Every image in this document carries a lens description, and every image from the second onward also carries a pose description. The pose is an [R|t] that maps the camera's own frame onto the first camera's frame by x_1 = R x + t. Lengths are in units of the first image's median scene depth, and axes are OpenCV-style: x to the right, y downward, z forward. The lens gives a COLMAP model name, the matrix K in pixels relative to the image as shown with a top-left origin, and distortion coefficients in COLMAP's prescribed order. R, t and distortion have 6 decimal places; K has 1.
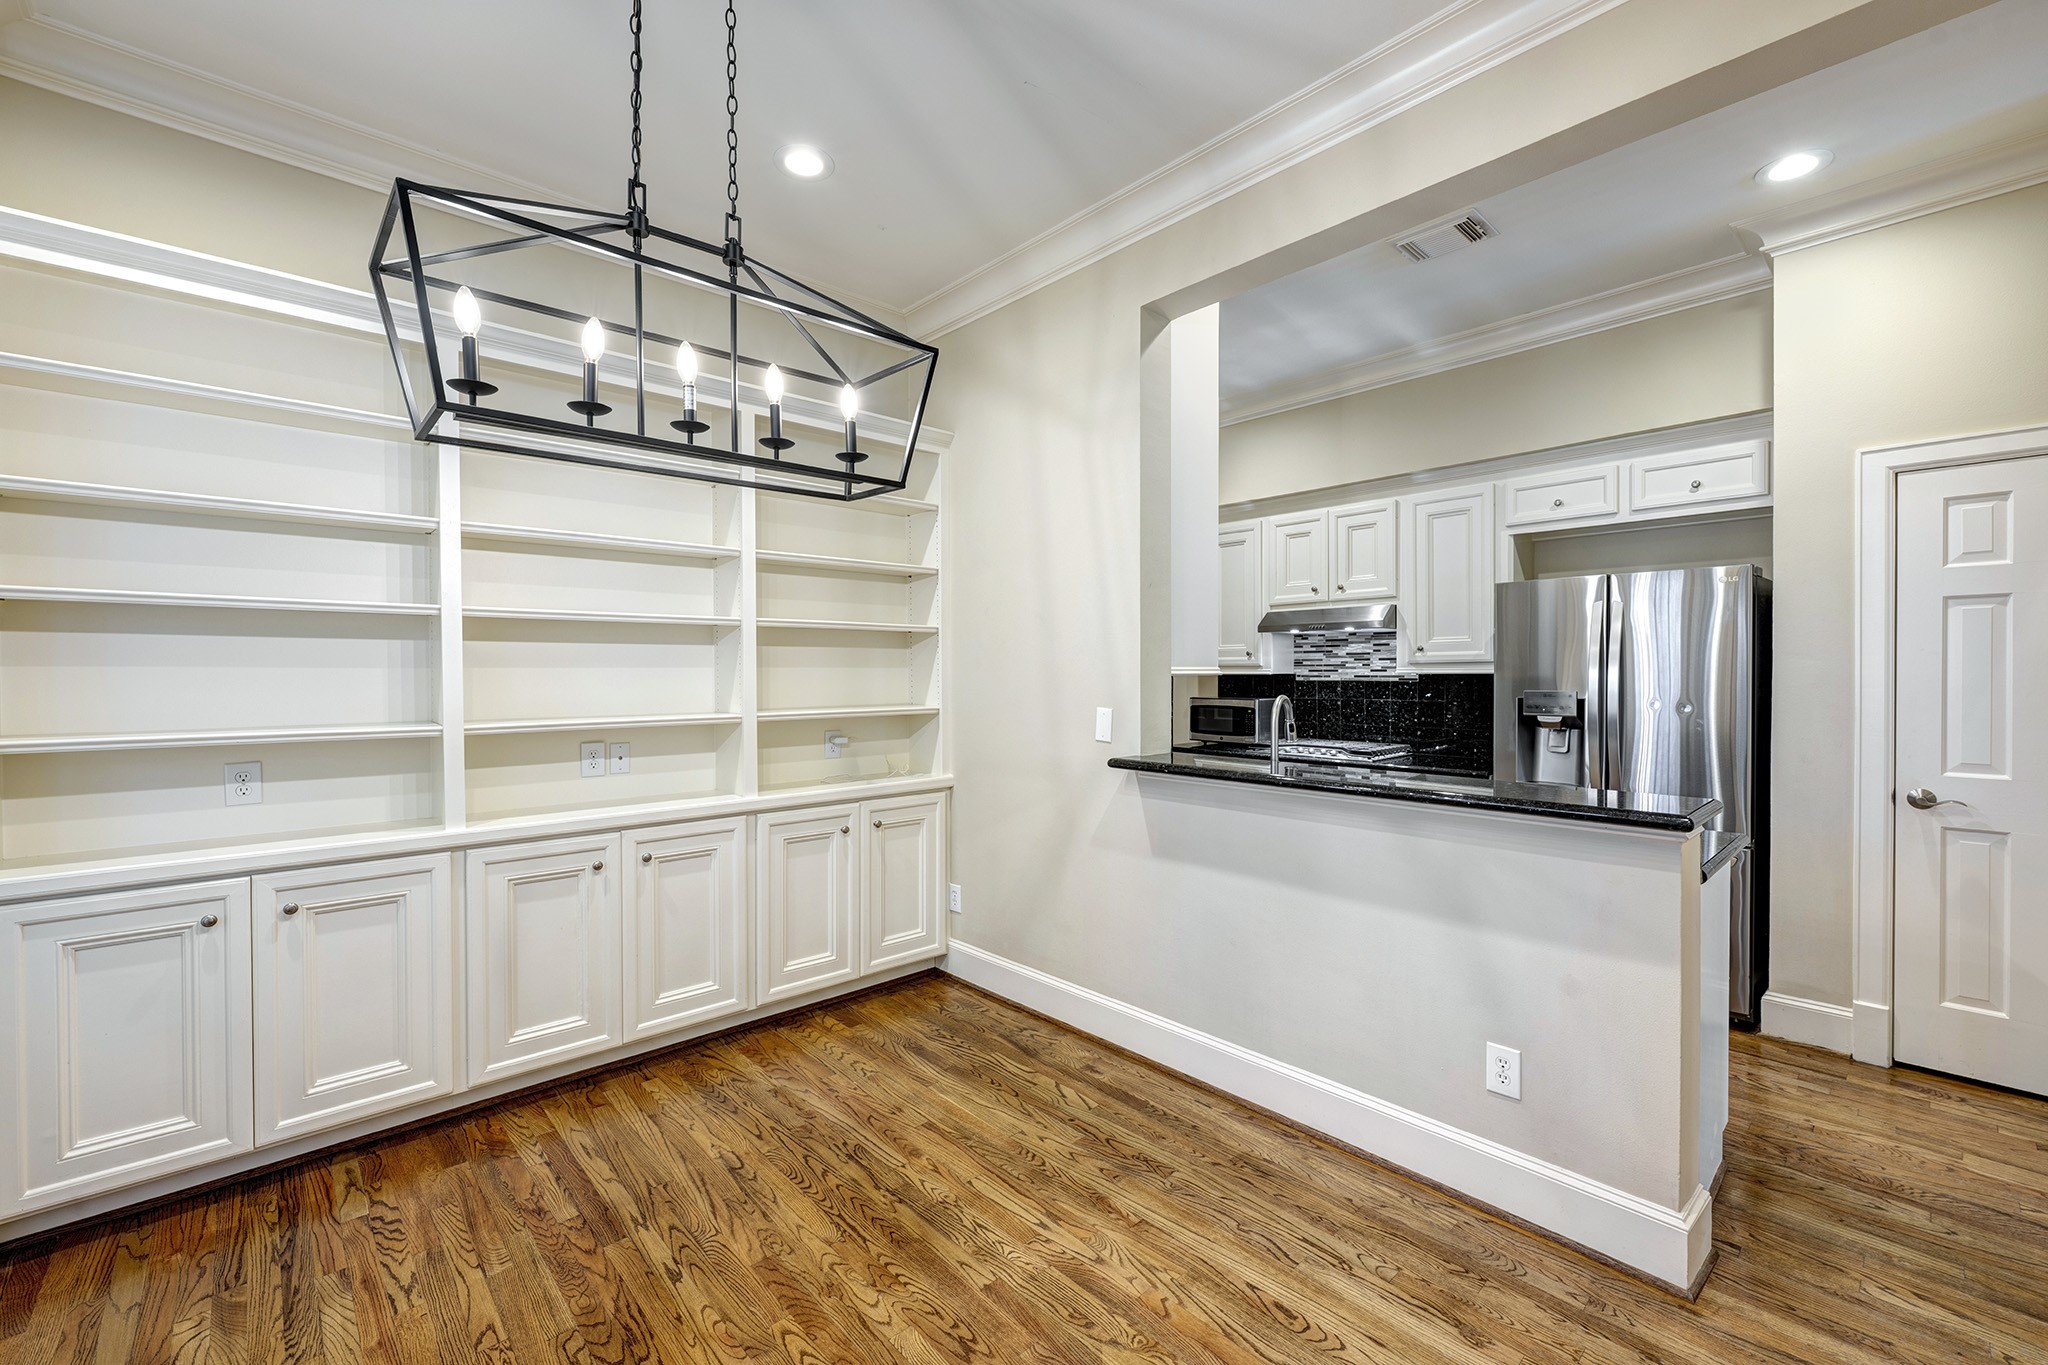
lens RADIAL K [[850.6, 0, 1025.4], [0, 850.6, 685.2], [0, 0, 1]] dist [0.007886, 0.000348]
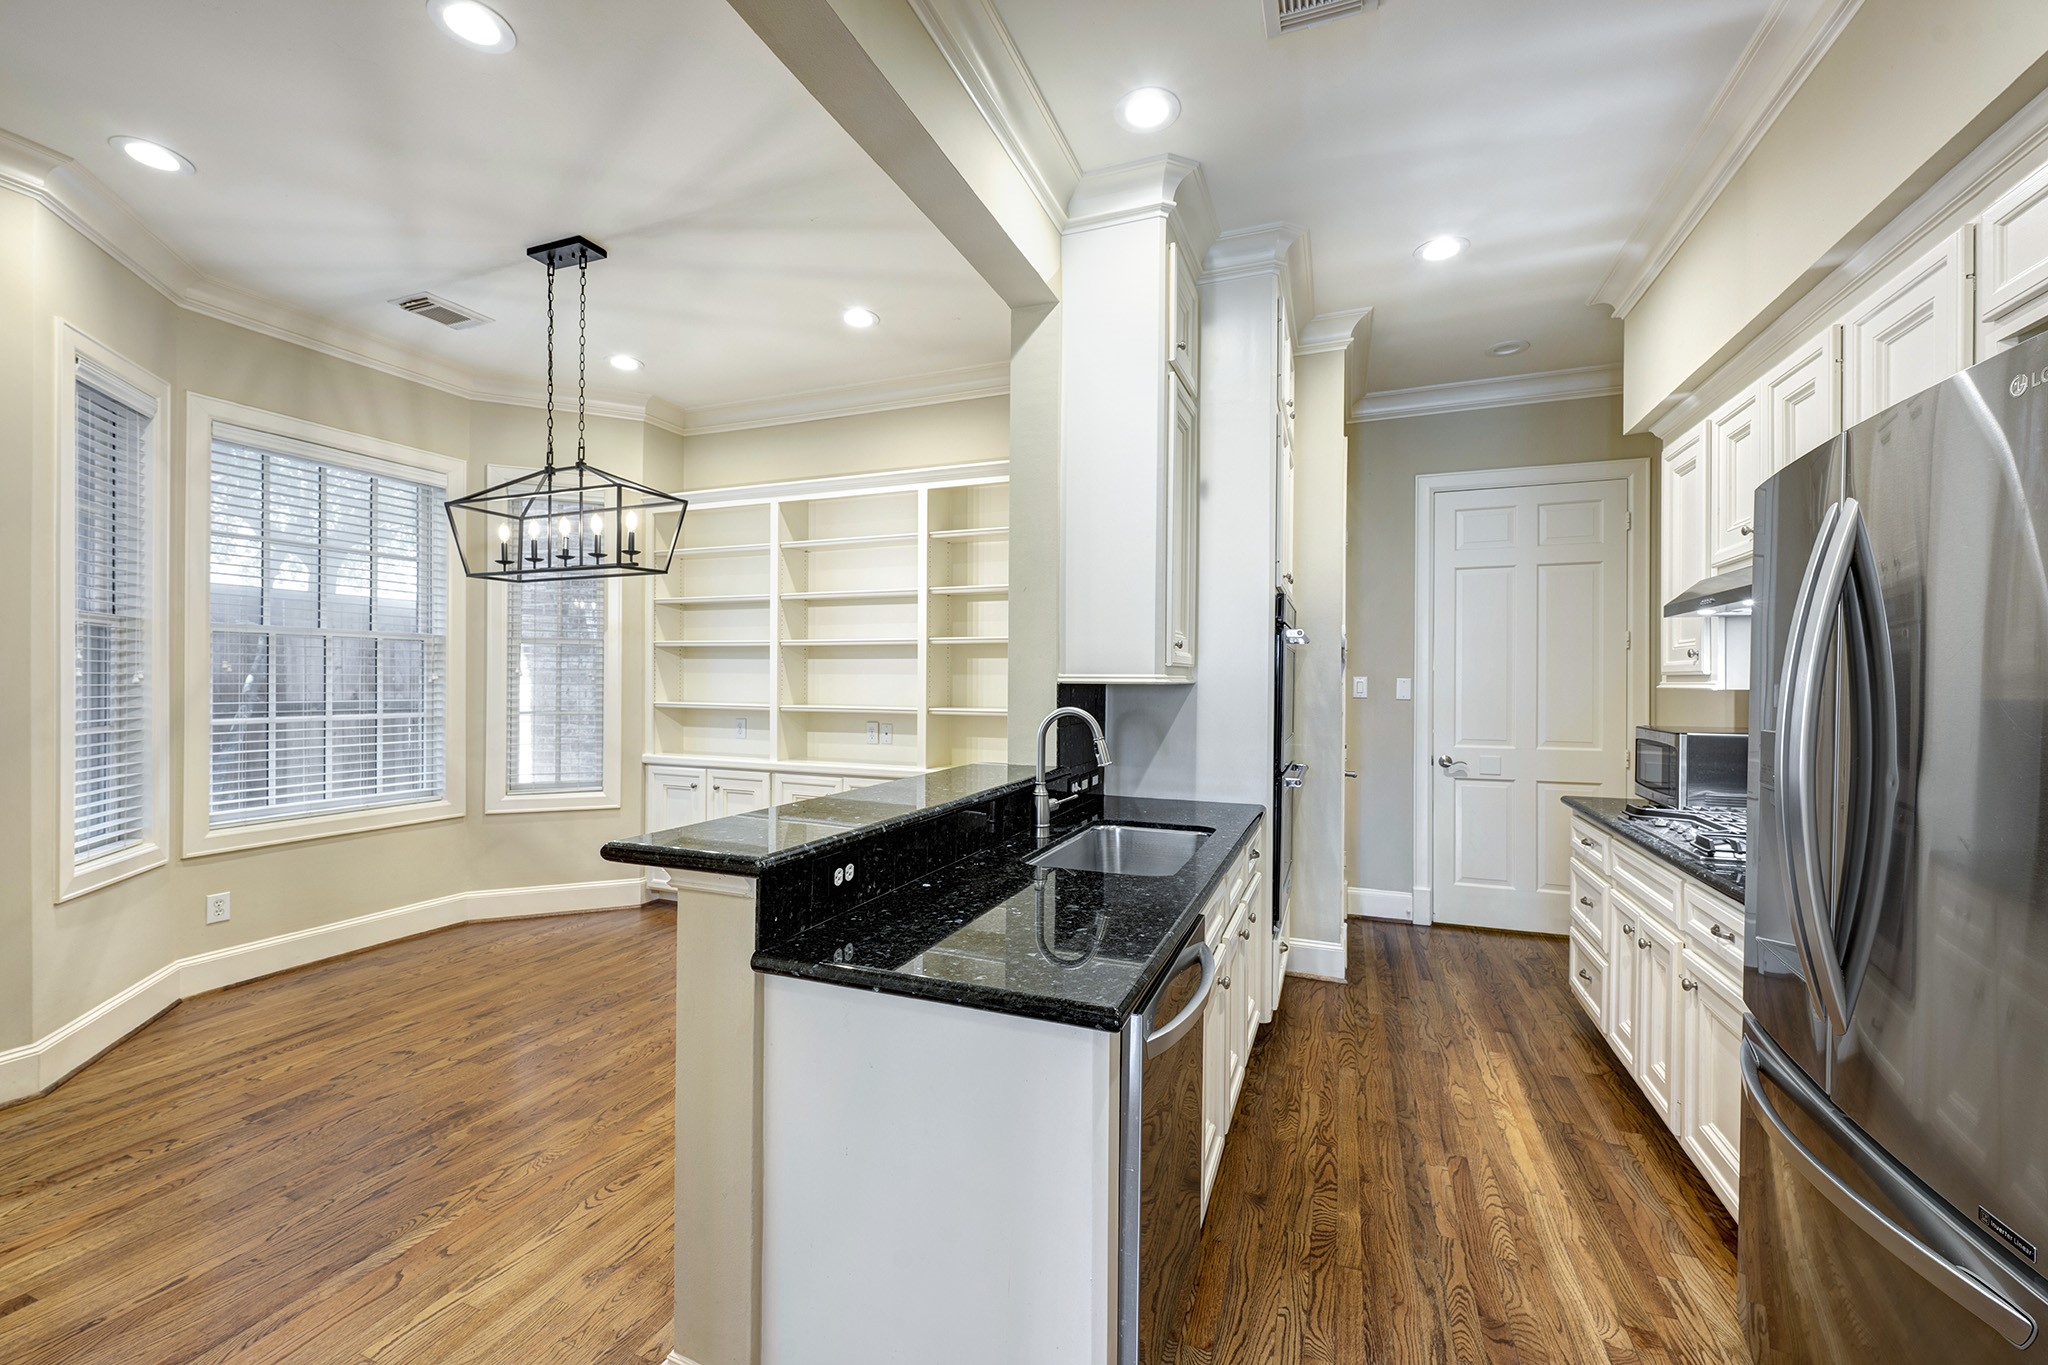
lens RADIAL K [[850.6, 0, 1020.7], [0, 850.6, 683.7], [0, 0, 1]] dist [0.007886, 0.000348]
pose [[0.422315, 0.010294, -0.906391, 1.068456], [-0.024530, 0.999699, -0.000076, -0.010190], [0.906117, 0.022266, 0.422440, 0.614814]]
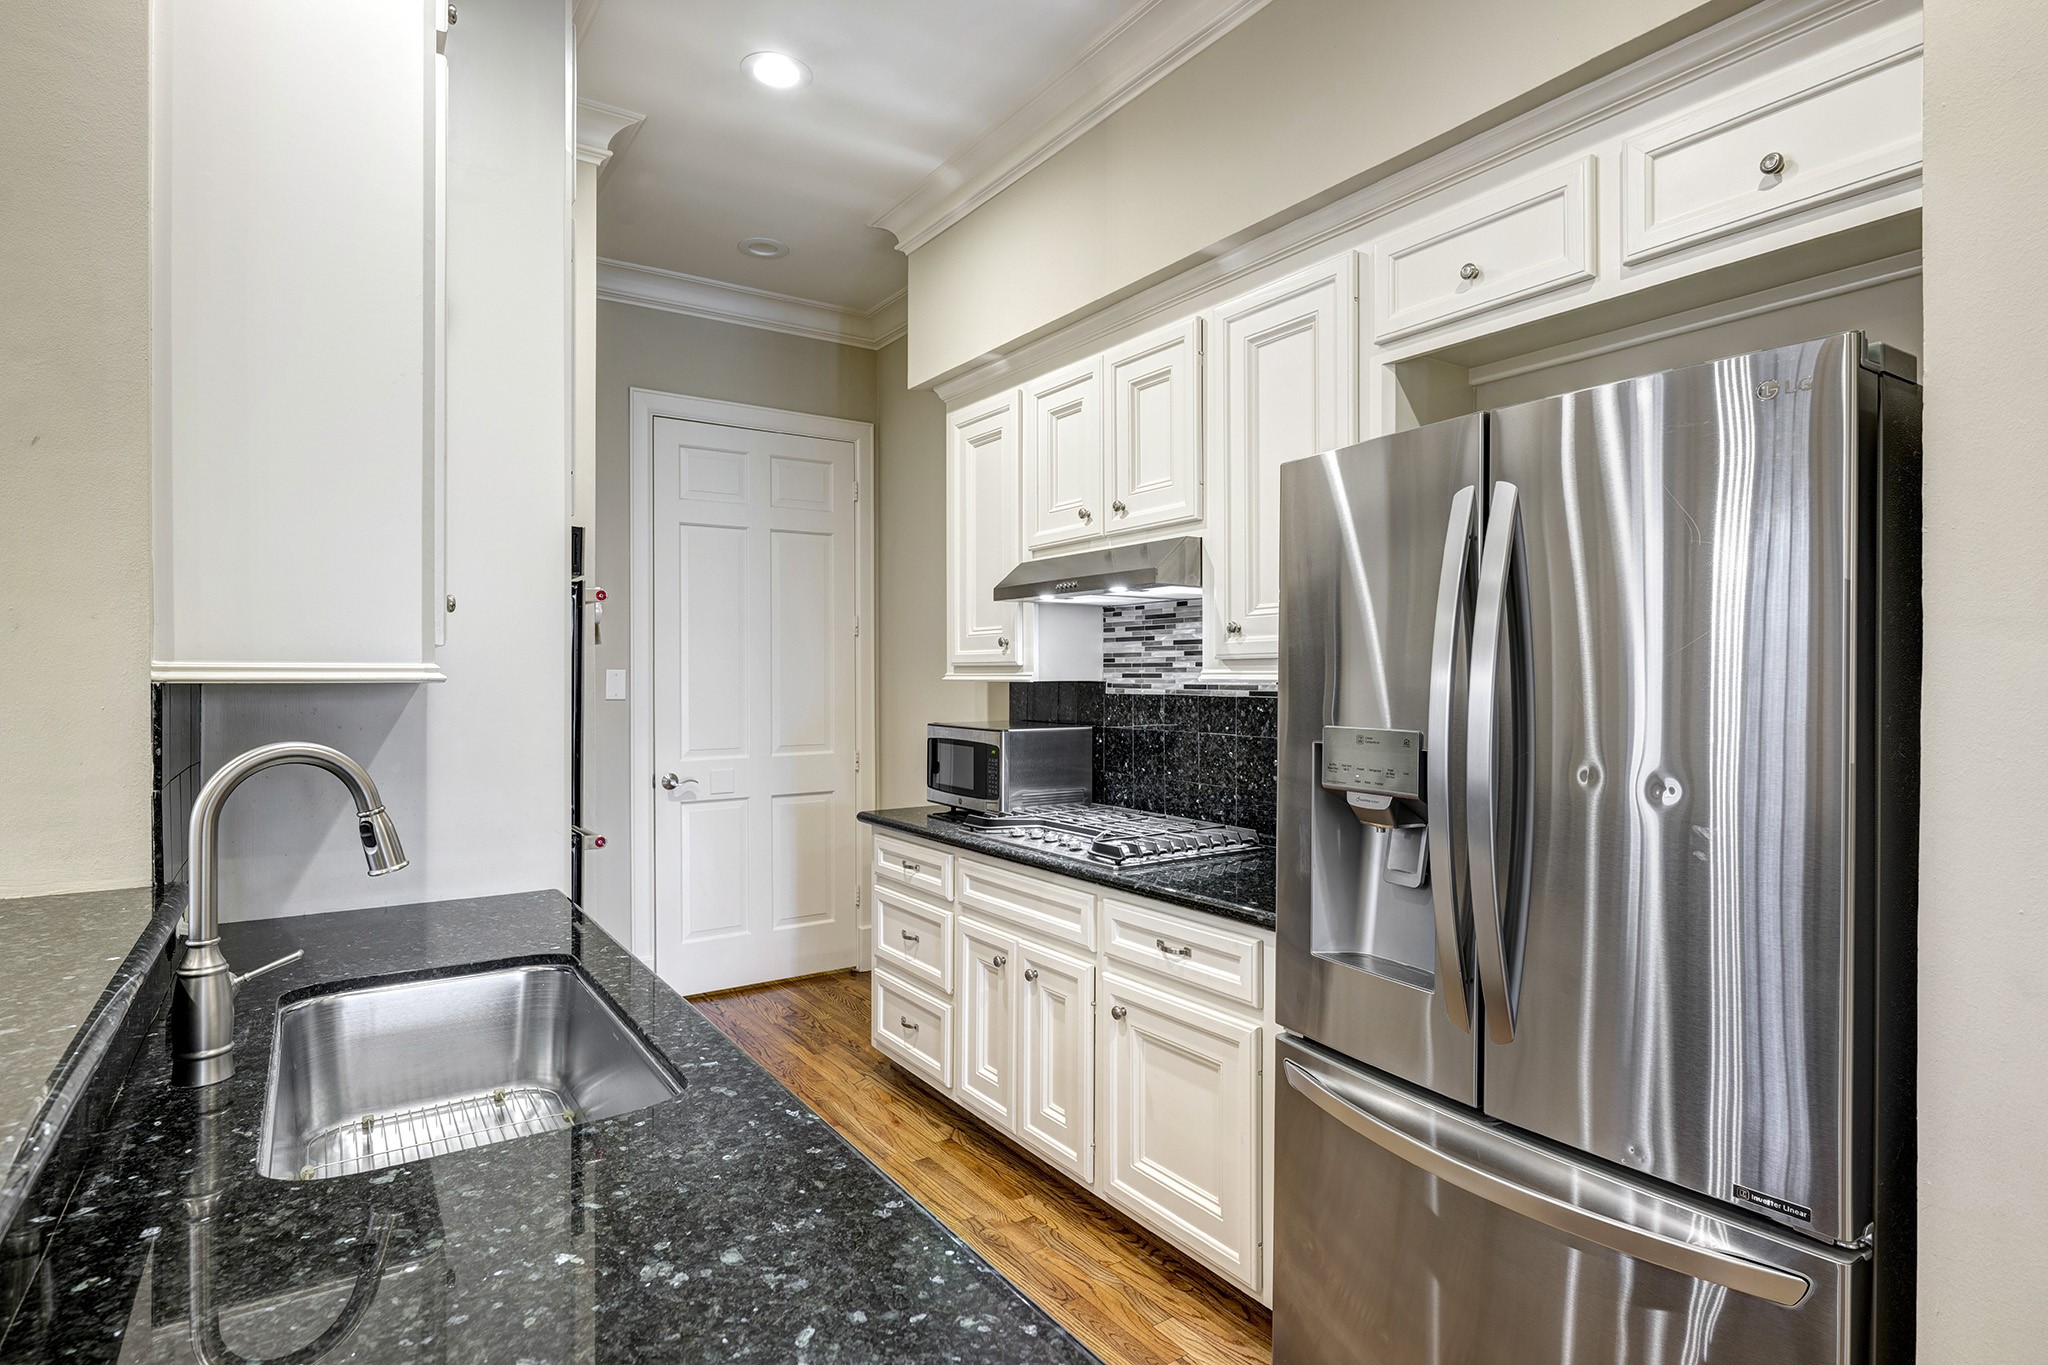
lens RADIAL K [[1056.0, 0, 1020.9], [0, 1056.0, 680.1], [0, 0, 1]] dist [0.003357, -0.000263]
pose [[0.987368, 0.005012, -0.158364, 0.676969], [-0.007231, 0.999884, -0.013439, -0.009215], [0.158279, 0.014414, 0.987289, 0.636510]]
